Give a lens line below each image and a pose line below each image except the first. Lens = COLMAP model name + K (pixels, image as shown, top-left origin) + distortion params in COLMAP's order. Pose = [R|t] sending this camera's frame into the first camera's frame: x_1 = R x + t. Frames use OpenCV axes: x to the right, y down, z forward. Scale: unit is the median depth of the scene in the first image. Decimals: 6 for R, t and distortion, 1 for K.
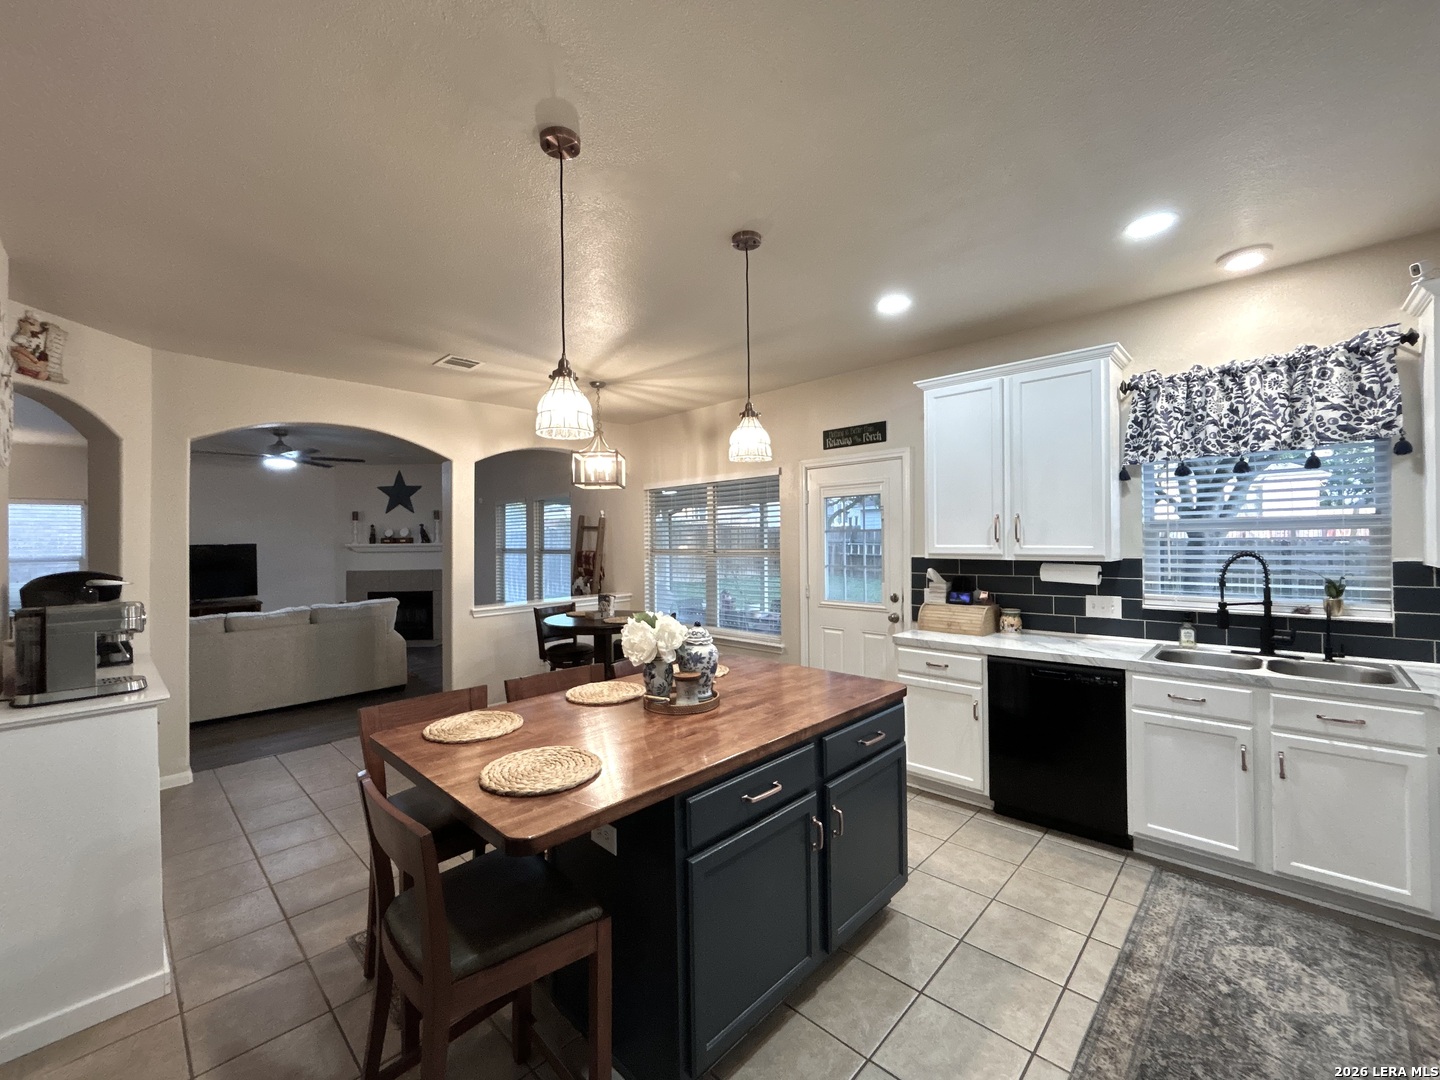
lens RADIAL K [[588.0, 0, 719.2], [0, 588.0, 539.2], [0, 0, 1]] dist [-0.002338, 0.001124]
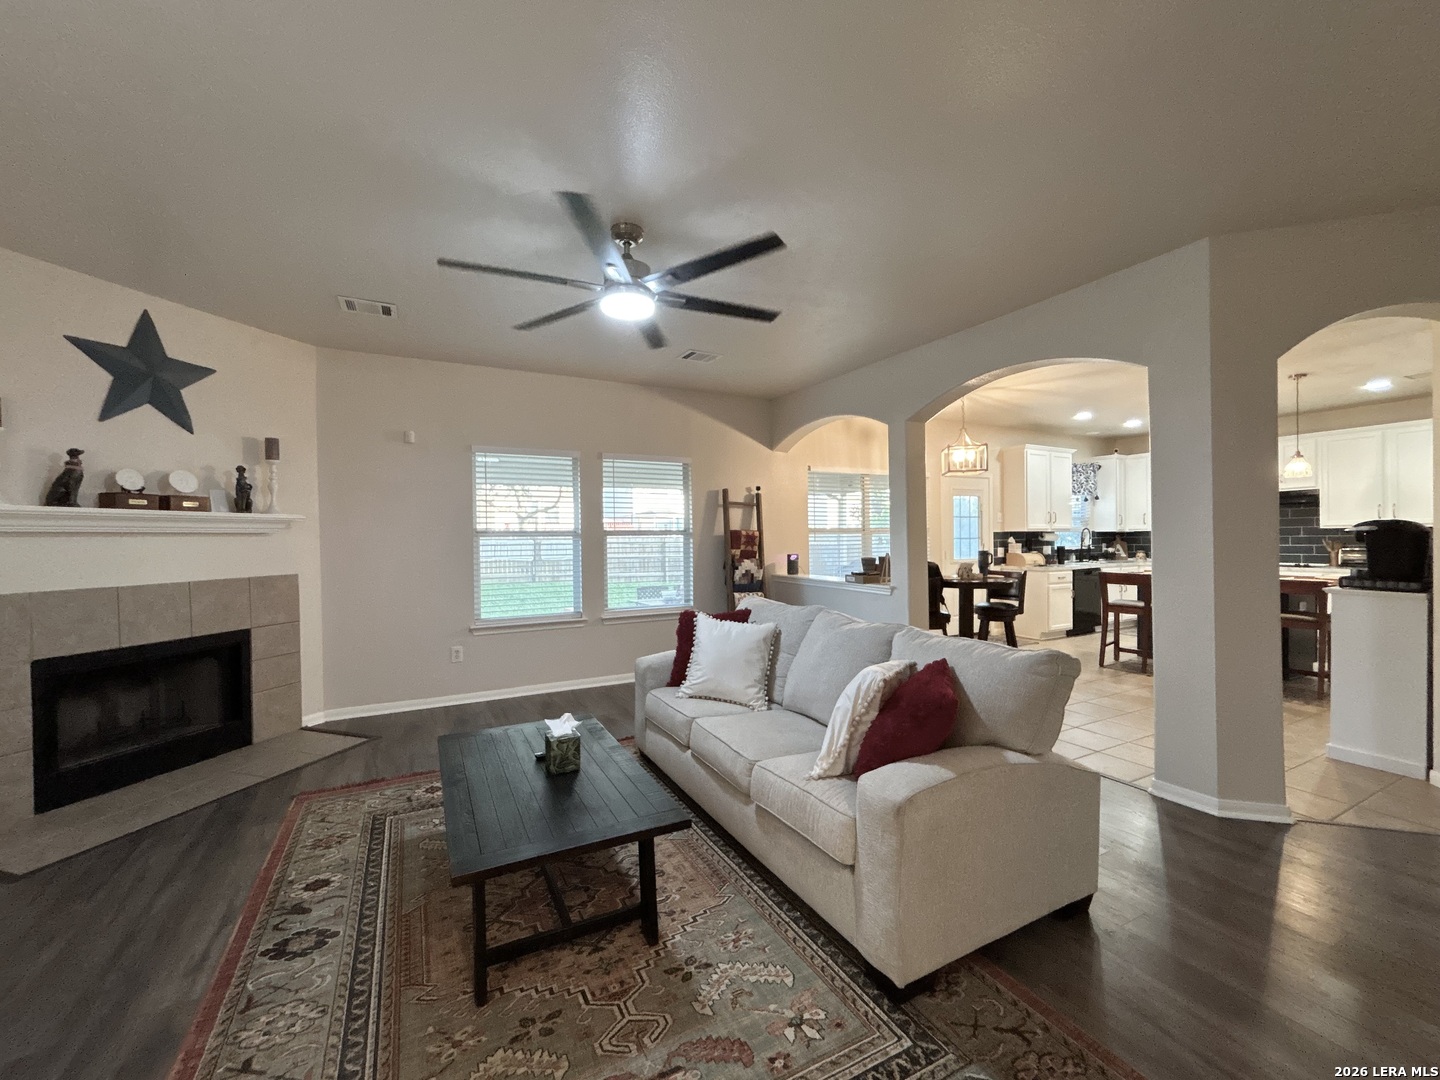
lens RADIAL K [[588.0, 0, 718.0], [0, 588.0, 543.8], [0, 0, 1]] dist [-0.002338, 0.001124]
pose [[0.318605, -0.002136, 0.947885, -2.569260], [0.003578, 0.999993, 0.001050, 0.094759], [-0.947881, 0.003057, 0.318611, 1.821754]]
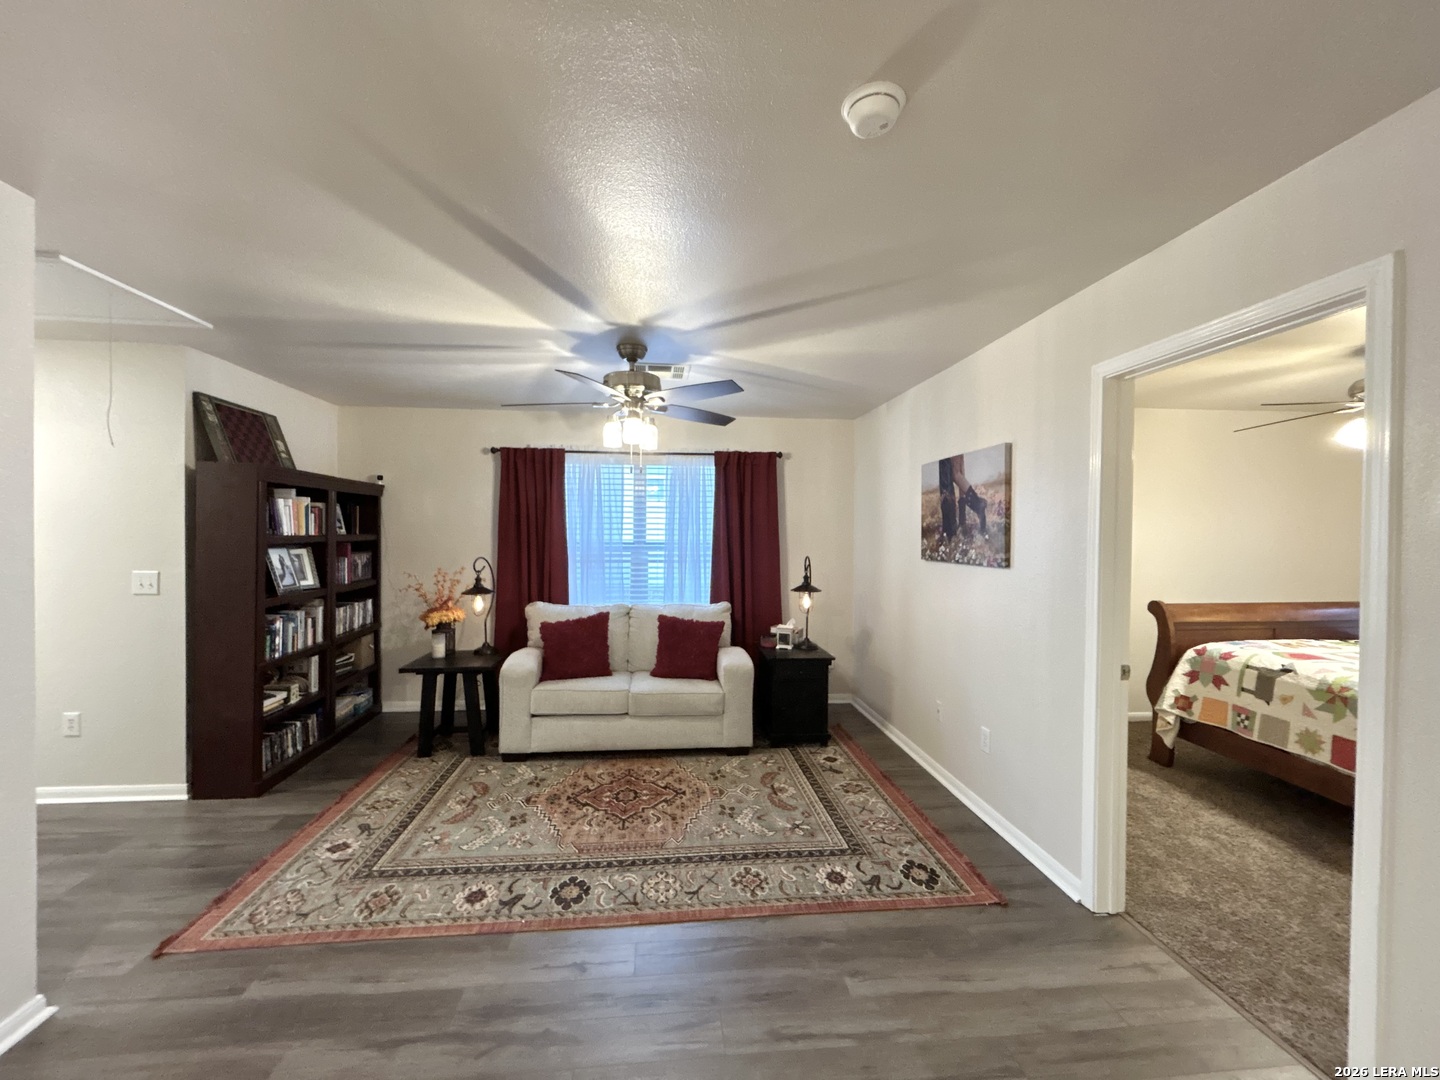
lens RADIAL K [[588.0, 0, 714.9], [0, 588.0, 540.3], [0, 0, 1]] dist [-0.002338, 0.001124]
pose [[-0.765435, 0.005734, 0.643487, -2.776259], [0.004941, 0.999983, -0.003034, 0.064648], [-0.643494, 0.000857, -0.765451, 3.041167]]
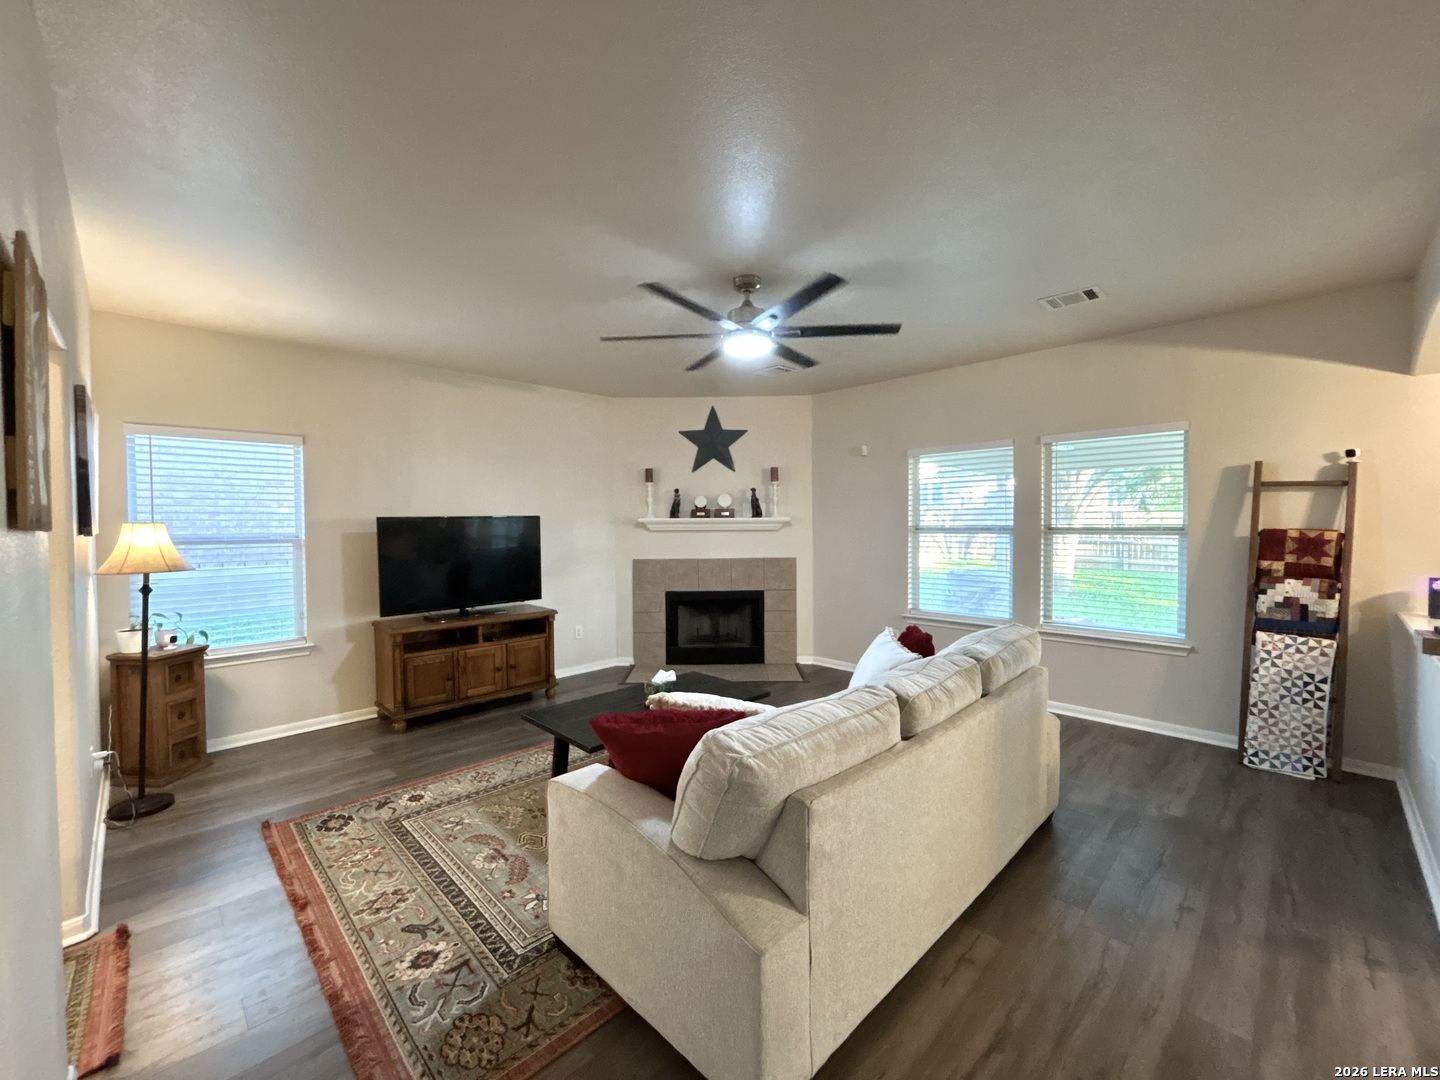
lens RADIAL K [[588.0, 0, 715.4], [0, 588.0, 542.4], [0, 0, 1]] dist [-0.002338, 0.001124]
pose [[0.999535, 0.006495, -0.029777, -1.726127], [-0.005486, 0.999412, 0.033860, 0.041214], [0.029979, -0.033680, 0.998983, 1.133778]]
